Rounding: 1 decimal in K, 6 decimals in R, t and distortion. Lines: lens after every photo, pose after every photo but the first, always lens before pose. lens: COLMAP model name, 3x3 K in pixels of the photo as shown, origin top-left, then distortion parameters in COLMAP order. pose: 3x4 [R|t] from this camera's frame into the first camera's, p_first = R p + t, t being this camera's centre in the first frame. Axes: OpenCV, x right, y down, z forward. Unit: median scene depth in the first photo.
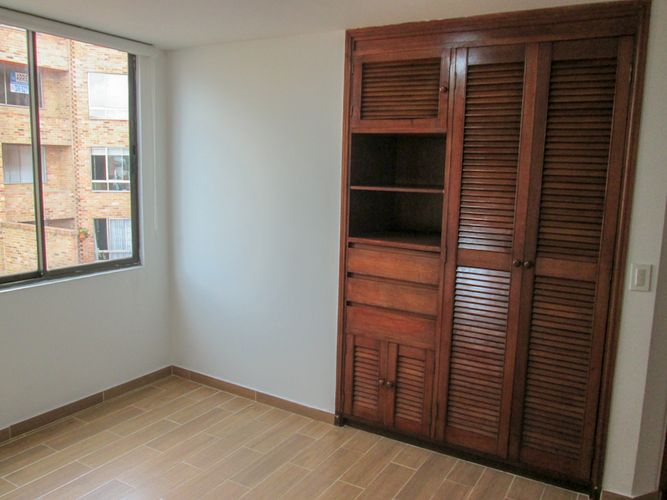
lens RADIAL K [[555.7, 0, 333.5], [0, 555.7, 250.0], [0, 0, 1]] dist [-0.038105, 0.002652]
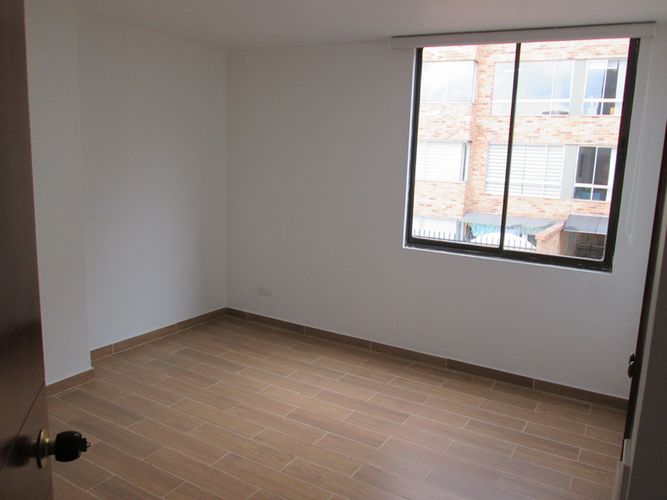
lens RADIAL K [[555.7, 0, 333.5], [0, 555.7, 250.0], [0, 0, 1]] dist [-0.038105, 0.002652]
pose [[-0.004585, 0.151553, -0.988438, 0.590460], [-0.183963, 0.971451, 0.149802, -0.065792], [0.982922, 0.182523, 0.023426, 0.581213]]
